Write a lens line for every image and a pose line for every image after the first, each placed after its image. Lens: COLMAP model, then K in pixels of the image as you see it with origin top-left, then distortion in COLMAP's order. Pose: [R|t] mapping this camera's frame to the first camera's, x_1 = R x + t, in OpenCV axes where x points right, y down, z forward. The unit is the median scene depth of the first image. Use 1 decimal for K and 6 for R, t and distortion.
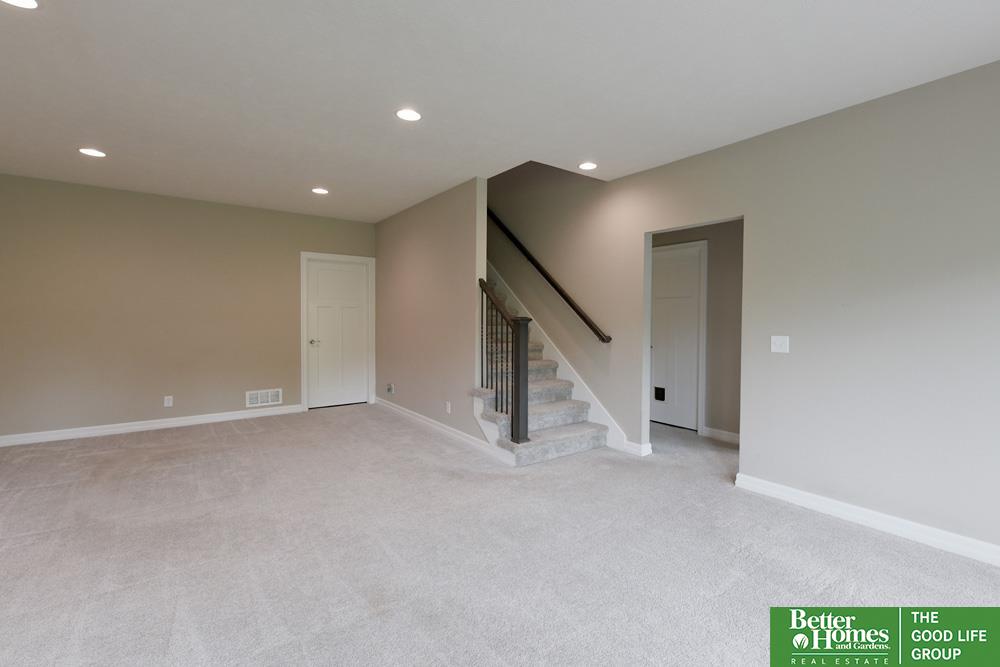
lens RADIAL K [[444.8, 0, 500.0], [0, 444.8, 333.5], [0, 0, 1]] dist [-0.000410, -0.000014]
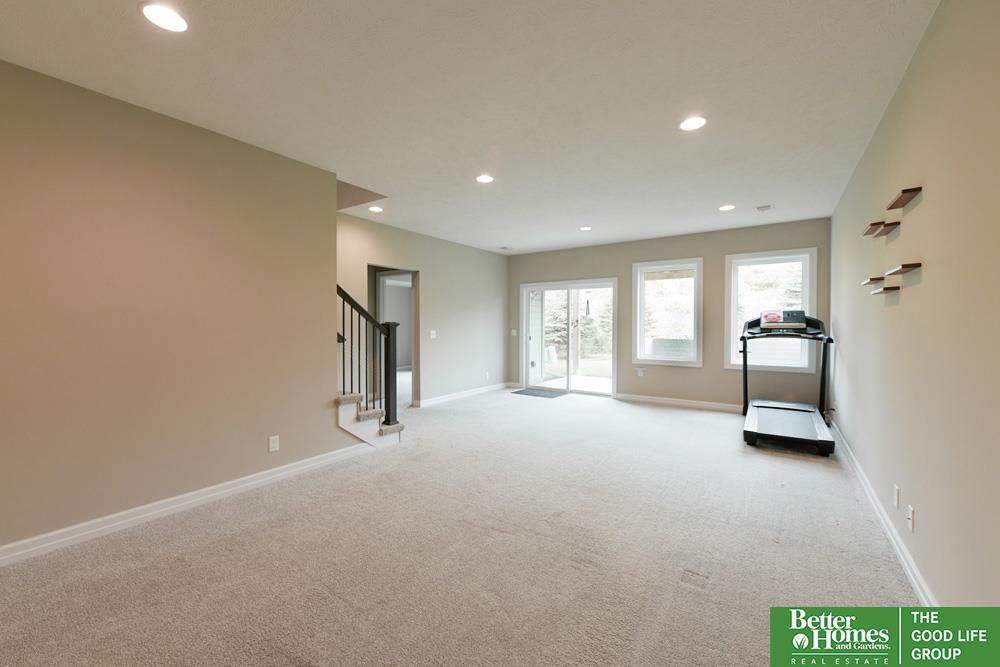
lens RADIAL K [[392.6, 0, 500.0], [0, 392.6, 333.5], [0, 0, 1]] dist [-0.002263, -0.000337]
pose [[-0.314697, -0.032878, 0.948623, -0.984425], [0.025864, 0.998732, 0.043195, -0.040822], [-0.948840, 0.038129, -0.313447, 0.966183]]
